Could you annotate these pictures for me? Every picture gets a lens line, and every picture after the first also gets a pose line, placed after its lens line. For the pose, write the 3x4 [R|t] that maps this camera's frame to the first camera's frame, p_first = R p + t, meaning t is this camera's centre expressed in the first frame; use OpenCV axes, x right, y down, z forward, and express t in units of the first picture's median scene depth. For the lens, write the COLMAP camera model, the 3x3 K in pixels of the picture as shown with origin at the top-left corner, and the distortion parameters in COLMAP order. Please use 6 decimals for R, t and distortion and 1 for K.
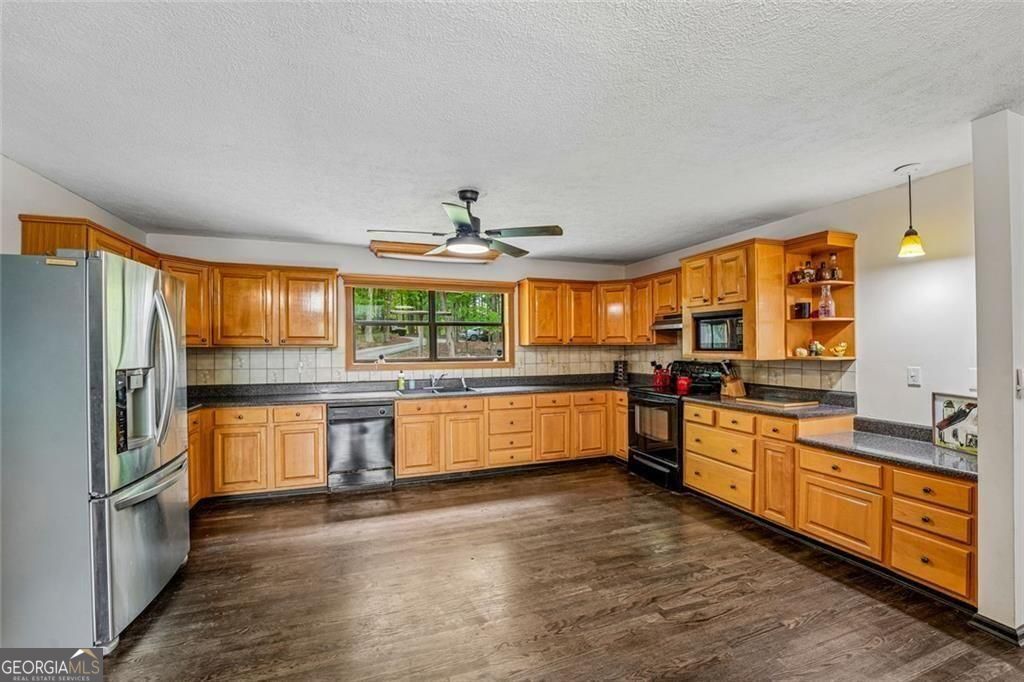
lens RADIAL K [[420.8, 0, 512.0], [0, 420.8, 341.0], [0, 0, 1]] dist [-0.024847, 0.000065]
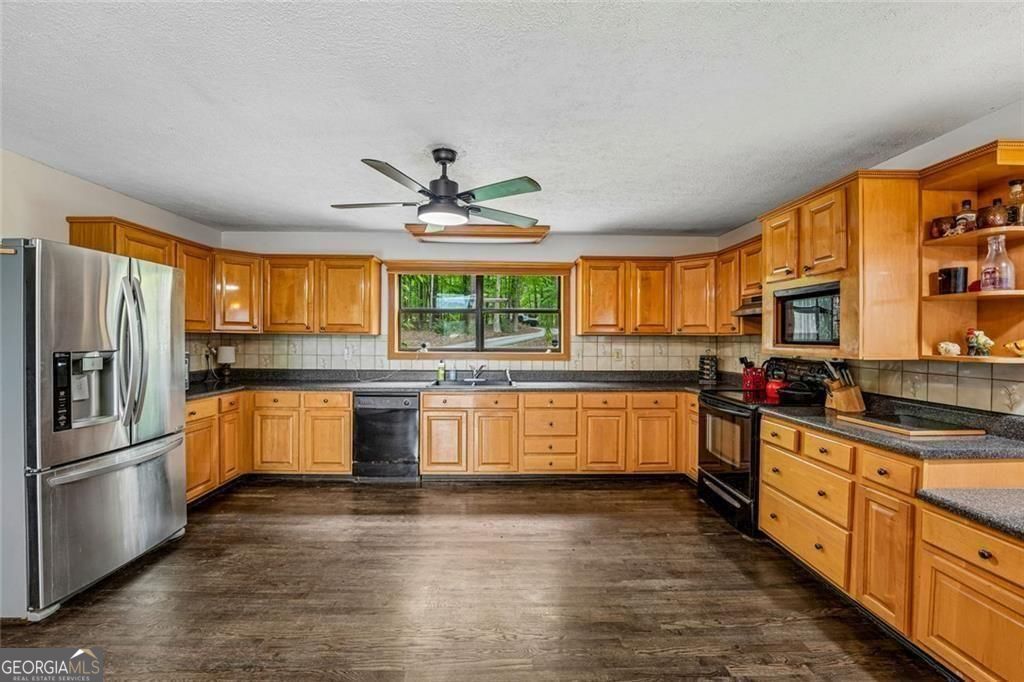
lens RADIAL K [[420.8, 0, 512.8], [0, 420.8, 335.9], [0, 0, 1]] dist [-0.026181, 0.003127]
pose [[0.948215, 0.009818, -0.317477, 0.228443], [-0.006616, 0.999916, 0.011164, 0.004412], [0.317560, -0.008485, 0.948200, 0.181543]]
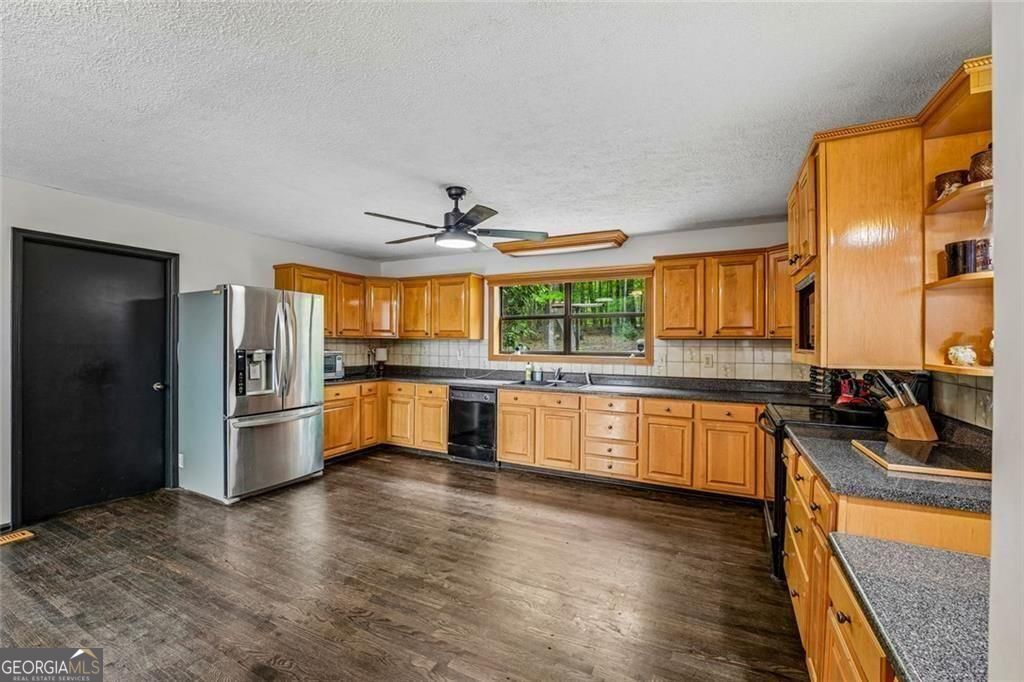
lens RADIAL K [[420.8, 0, 512.8], [0, 420.8, 335.9], [0, 0, 1]] dist [-0.026181, 0.003127]
pose [[0.687959, 0.000553, -0.725750, 0.566869], [0.000223, 1.000000, 0.000974, 0.004504], [0.725750, -0.000831, 0.687958, 0.296719]]
